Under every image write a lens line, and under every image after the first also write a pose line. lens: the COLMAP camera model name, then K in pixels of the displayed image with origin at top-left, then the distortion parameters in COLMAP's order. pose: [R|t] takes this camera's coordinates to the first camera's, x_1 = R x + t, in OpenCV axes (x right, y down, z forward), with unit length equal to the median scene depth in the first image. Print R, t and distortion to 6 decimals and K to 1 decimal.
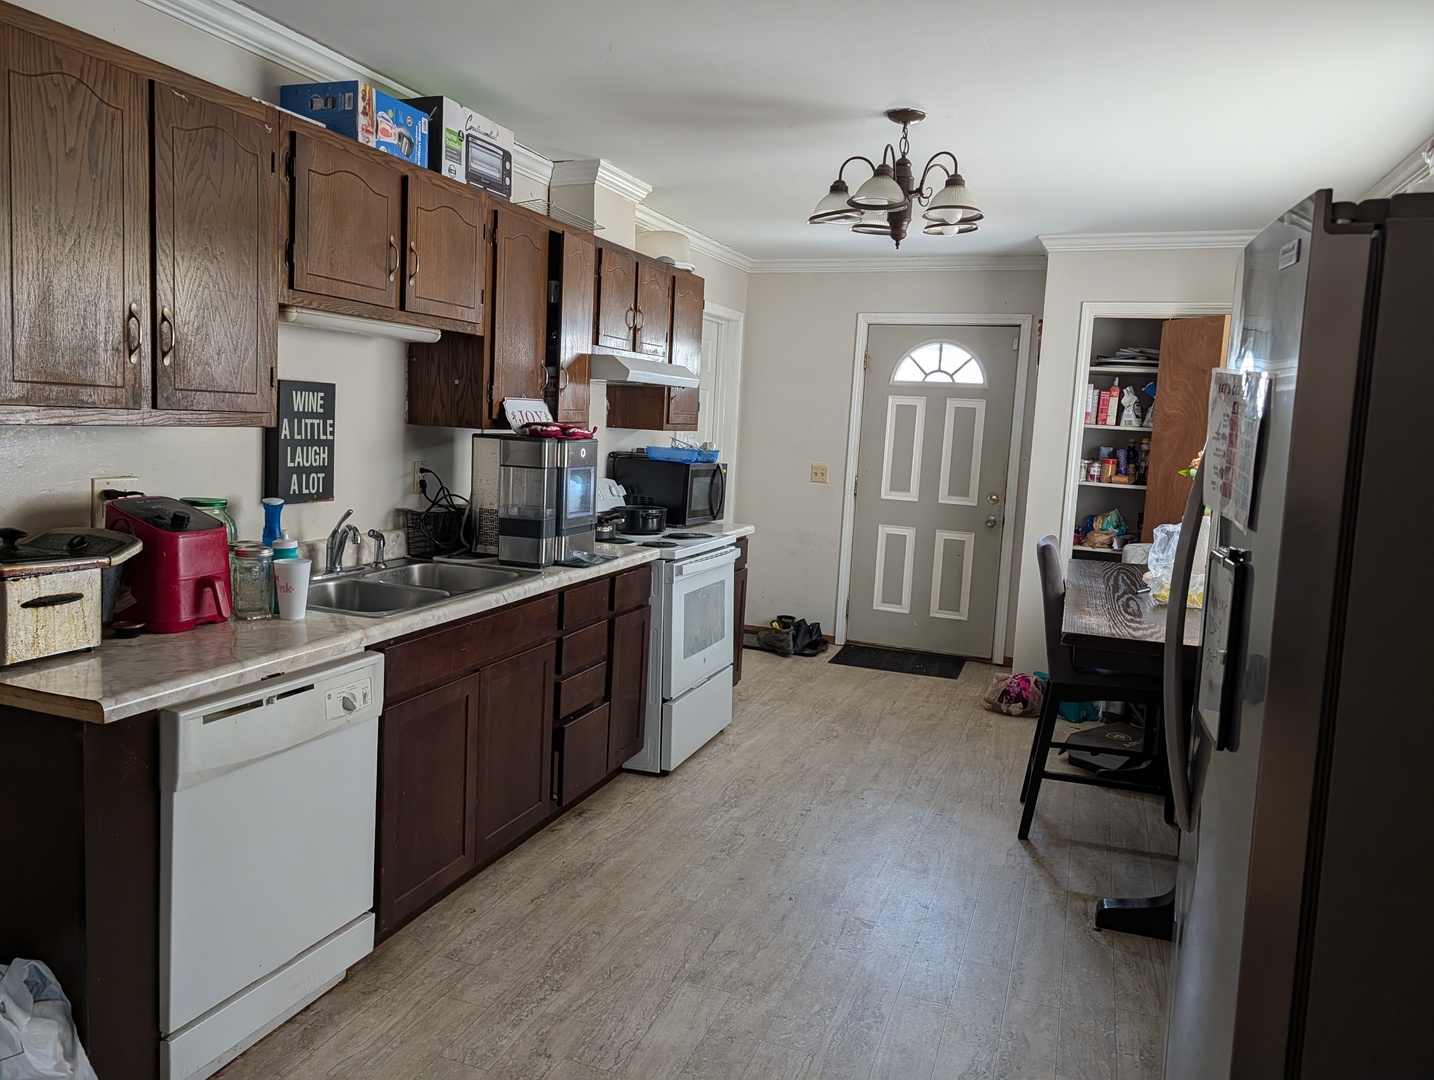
lens RADIAL K [[1027.4, 0, 713.3], [0, 1027.4, 529.5], [0, 0, 1]] dist [0.027990, -0.007170]
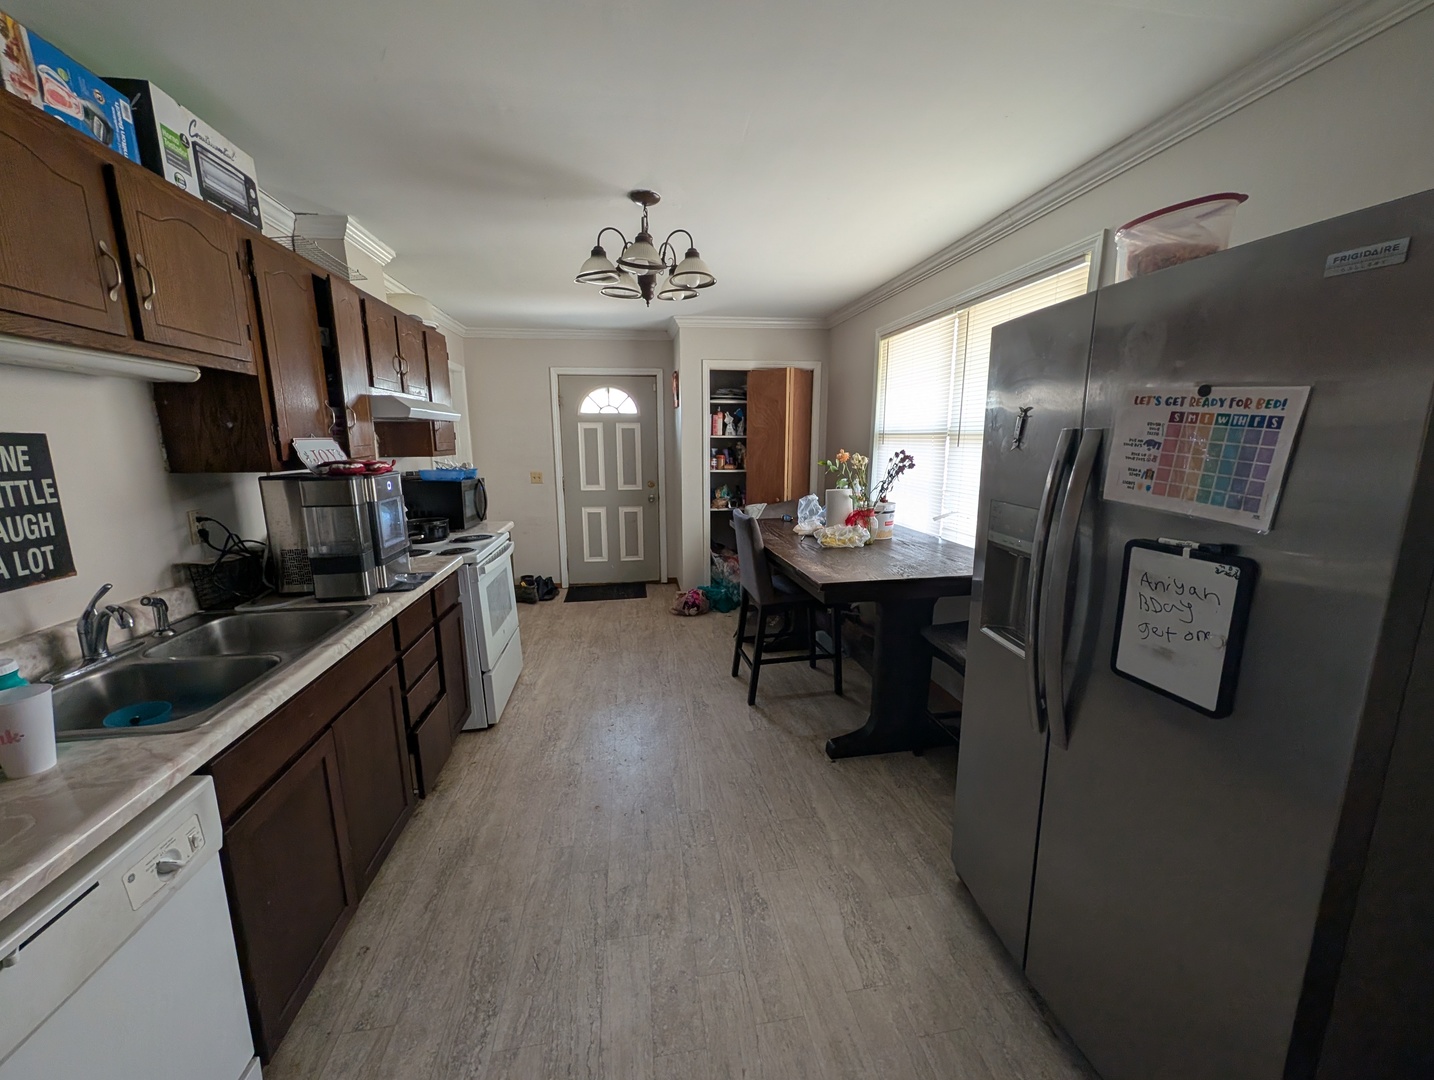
lens RADIAL K [[549.9, 0, 717.7], [0, 549.9, 545.0], [0, 0, 1]] dist [0.001274, 0.000073]
pose [[0.869440, -0.145303, 0.472187, -0.111761], [0.101634, 0.987933, 0.116872, -0.046528], [-0.483471, -0.053623, 0.873717, 0.325437]]
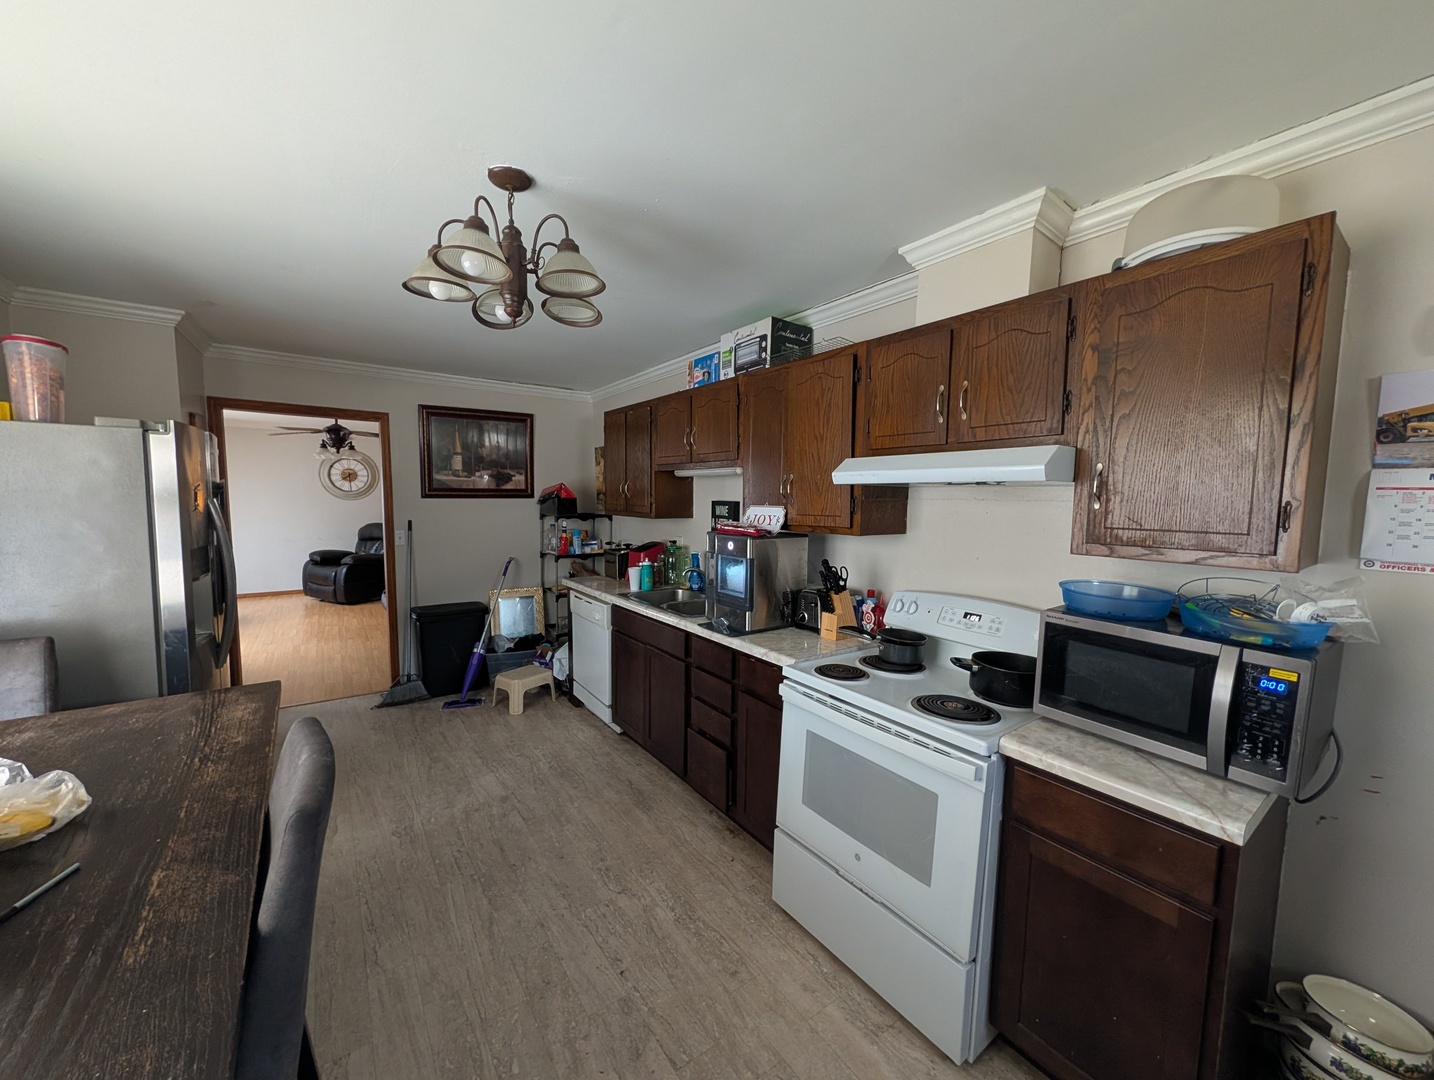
lens RADIAL K [[549.9, 0, 715.4], [0, 549.9, 547.2], [0, 0, 1]] dist [0.001274, 0.000073]
pose [[-0.558261, 0.020633, -0.829409, 0.469282], [-0.133312, 0.984470, 0.114221, -0.153150], [0.818885, 0.174335, -0.546840, 1.396560]]
